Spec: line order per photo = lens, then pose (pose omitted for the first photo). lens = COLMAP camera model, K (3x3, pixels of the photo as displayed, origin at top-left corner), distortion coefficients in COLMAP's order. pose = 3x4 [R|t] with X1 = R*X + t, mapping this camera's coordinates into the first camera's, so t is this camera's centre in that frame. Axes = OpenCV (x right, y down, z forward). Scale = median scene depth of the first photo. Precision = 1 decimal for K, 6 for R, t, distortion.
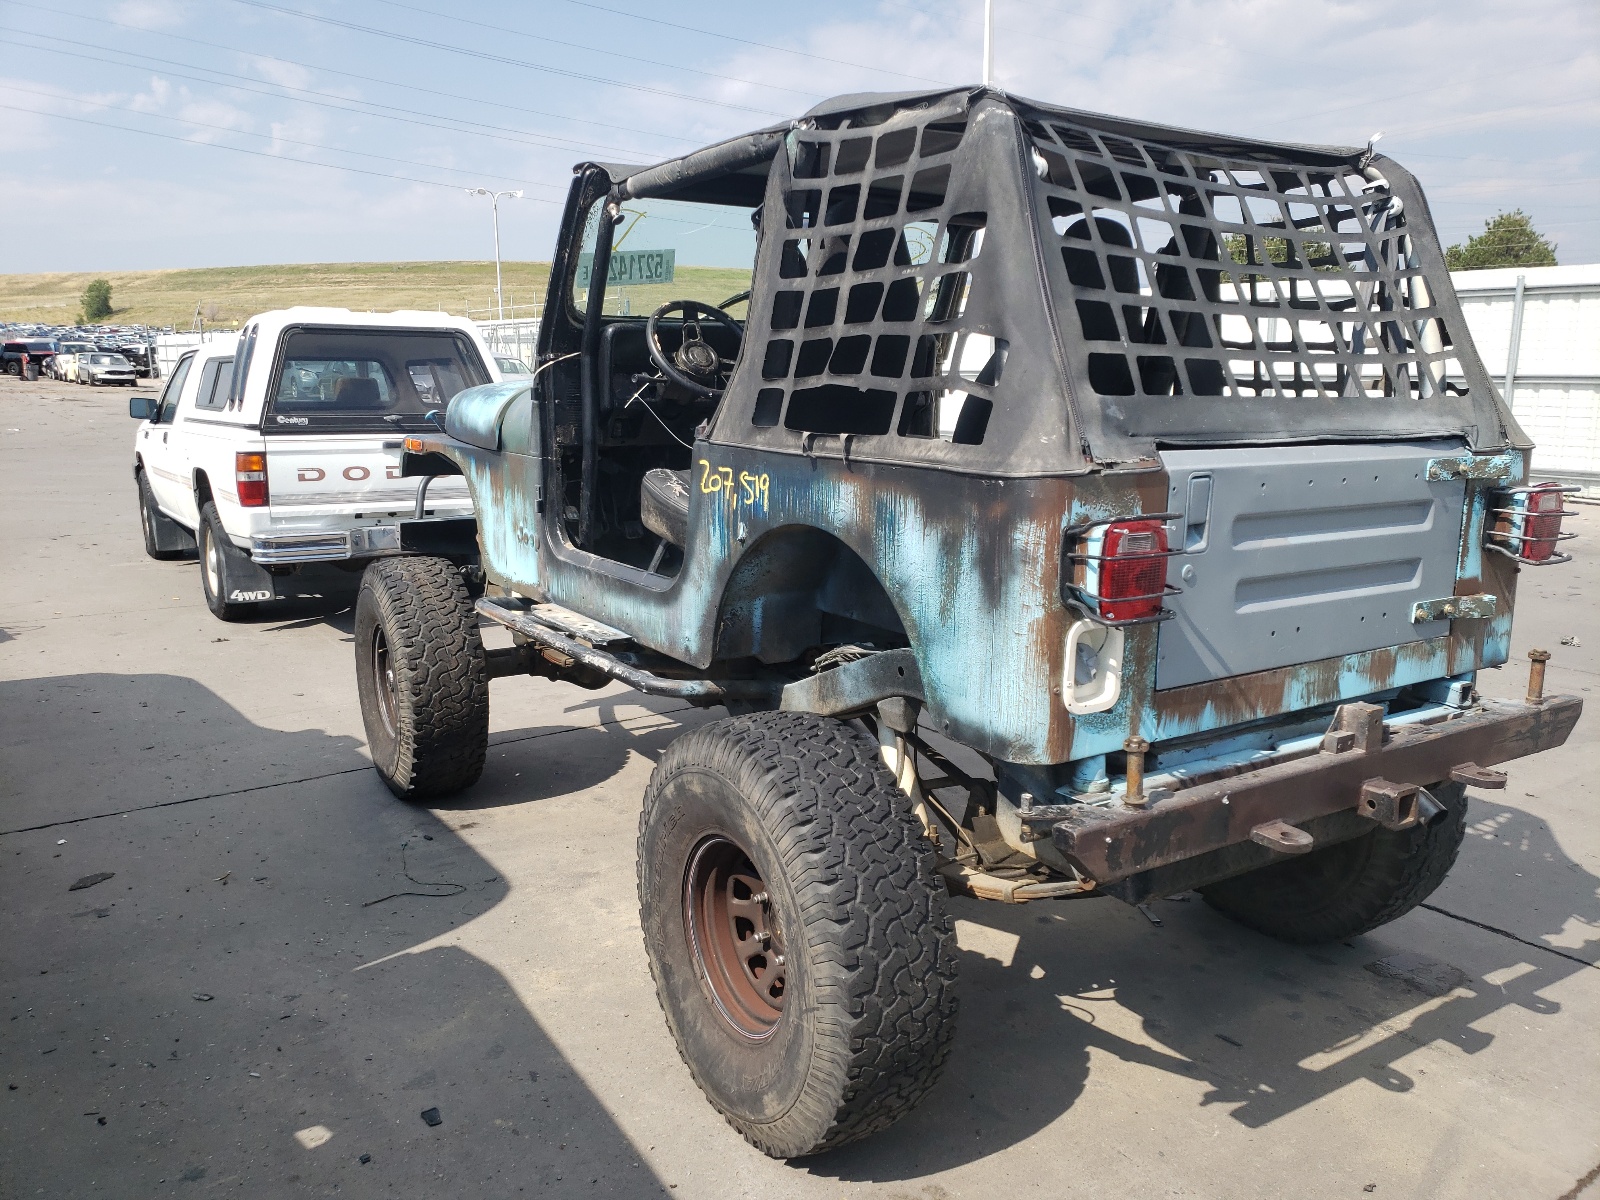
lens RADIAL K [[1236.3, 0, 800.0], [0, 1236.3, 600.0], [0, 0, 1]] dist [-0.002914, 0.050966]
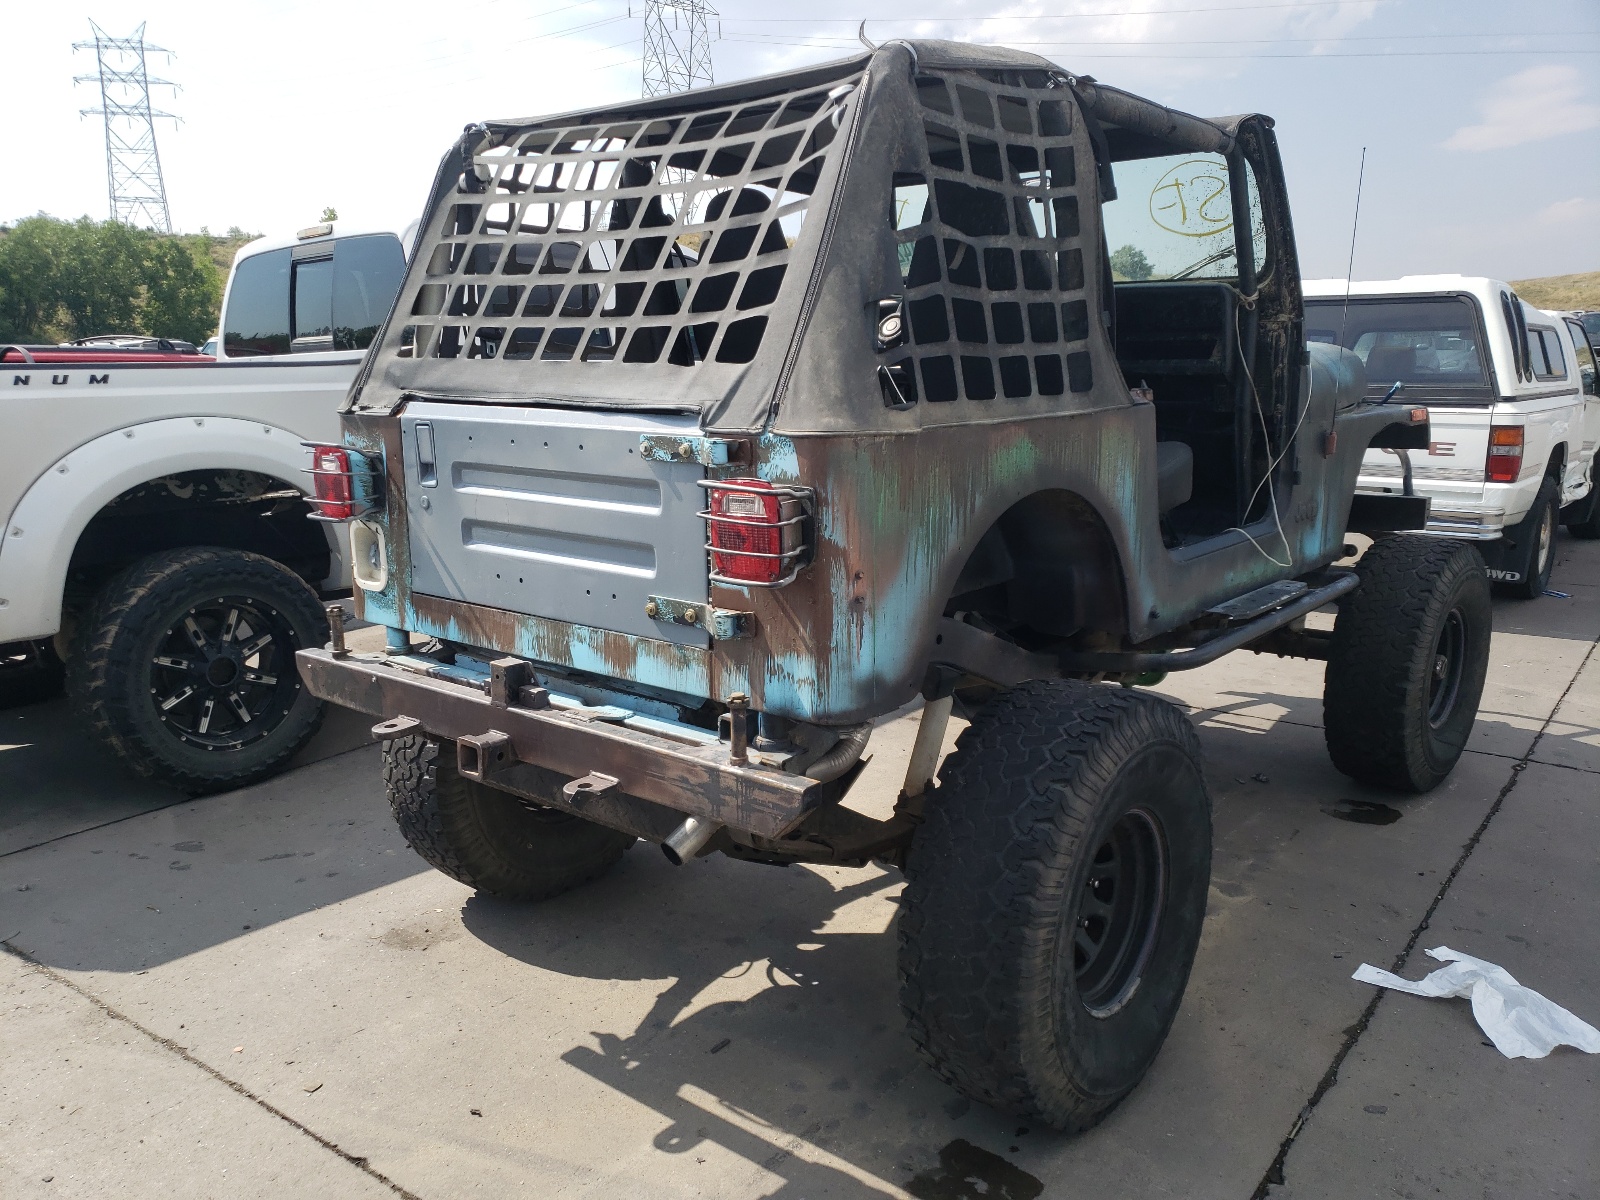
lens RADIAL K [[1261.3, 0, 800.0], [0, 1261.3, 600.0], [0, 0, 1]] dist [0.087640, 0.001371]
pose [[0.291846, 0.175915, -0.940149, 1.155896], [-0.159156, 0.978169, 0.133623, -0.111279], [0.943130, 0.110633, 0.313473, 0.677134]]
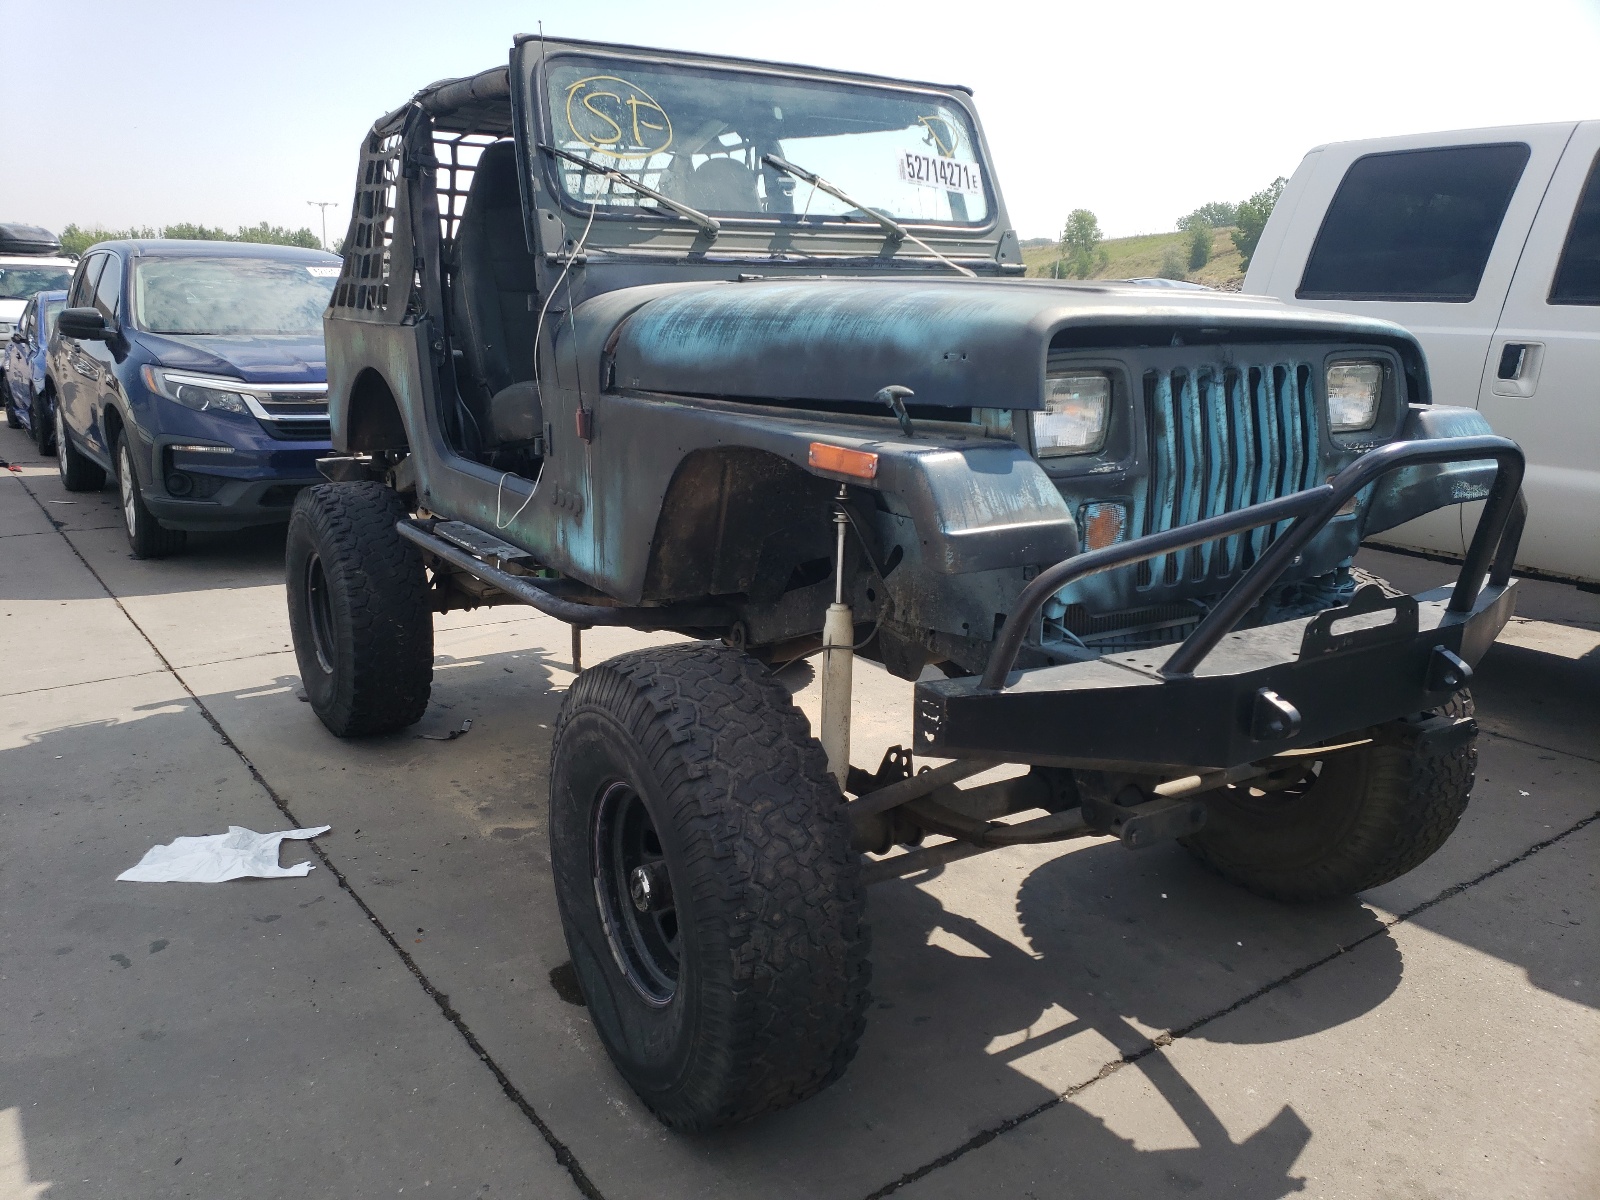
lens RADIAL K [[1266.5, 0, 771.2], [0, 1266.5, 545.8], [0, 0, 1]] dist [-0.001004, -0.001150]
pose [[-0.999660, -0.022832, 0.012582, -0.032296], [-0.016477, 0.927380, 0.373757, -0.435091], [-0.020202, 0.373423, -0.927441, 2.408782]]
